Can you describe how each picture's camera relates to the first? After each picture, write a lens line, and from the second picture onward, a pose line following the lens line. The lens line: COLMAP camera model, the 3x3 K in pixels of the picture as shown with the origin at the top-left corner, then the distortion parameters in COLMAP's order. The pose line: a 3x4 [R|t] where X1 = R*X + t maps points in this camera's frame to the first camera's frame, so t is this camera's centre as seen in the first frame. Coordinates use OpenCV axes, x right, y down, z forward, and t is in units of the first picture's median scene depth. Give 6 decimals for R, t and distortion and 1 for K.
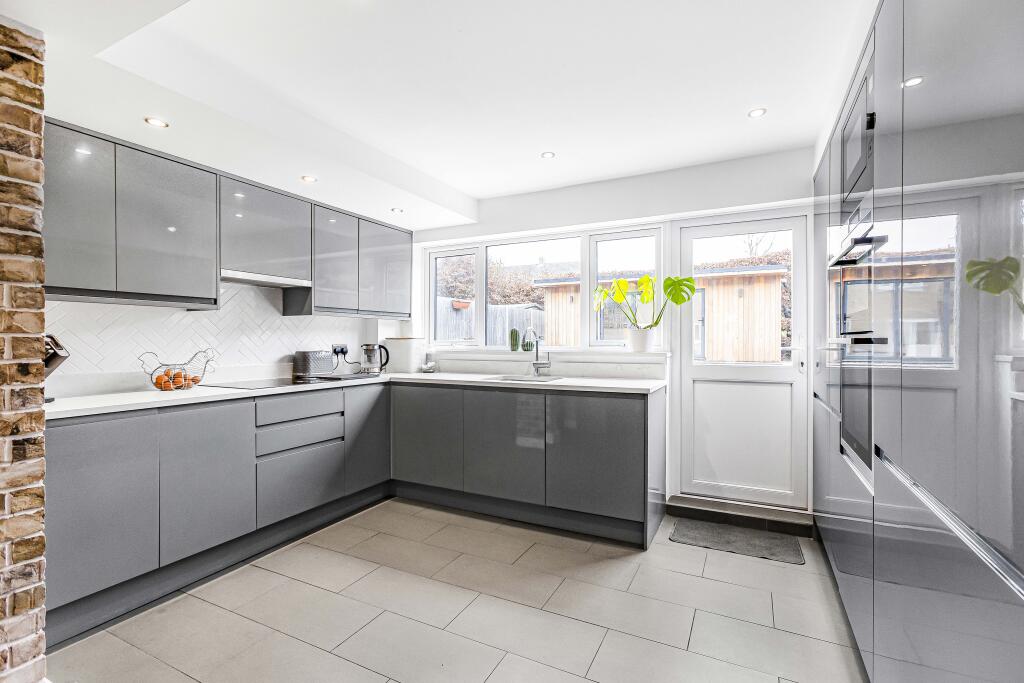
lens RADIAL K [[470.0, 0, 512.5], [0, 470.0, 337.6], [0, 0, 1]] dist [-0.010545, 0.004110]
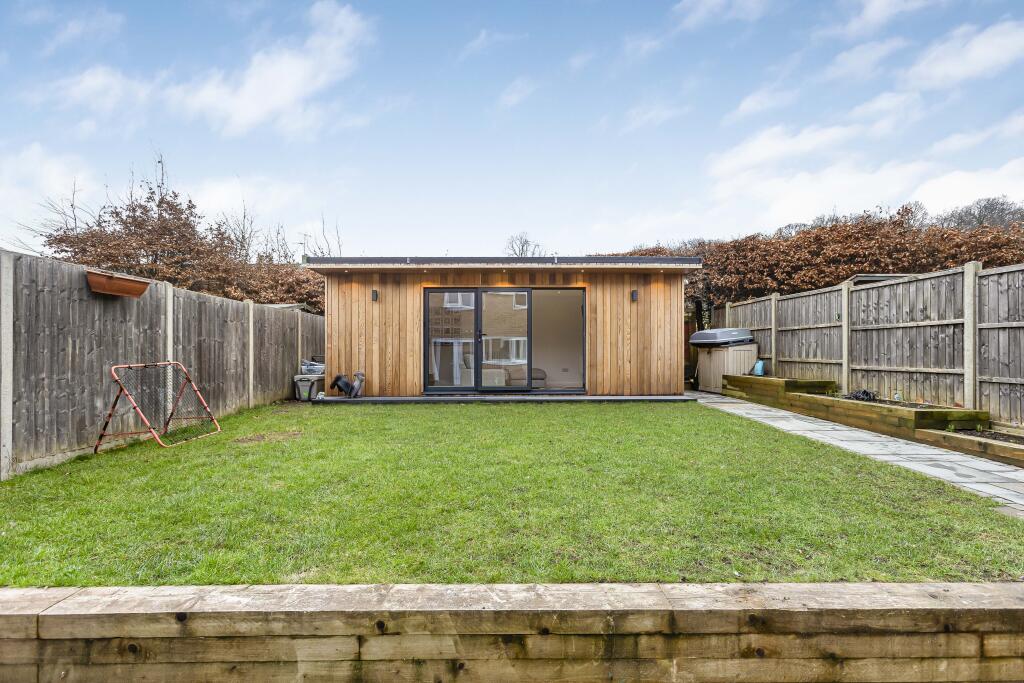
lens RADIAL K [[470.0, 0, 512.7], [0, 470.0, 348.4], [0, 0, 1]] dist [-0.010545, 0.004110]
pose [[0.886309, 0.005986, 0.463055, 0.007025], [-0.002357, 0.999962, -0.008416, -0.009772], [-0.463088, 0.006368, 0.886289, 0.391726]]
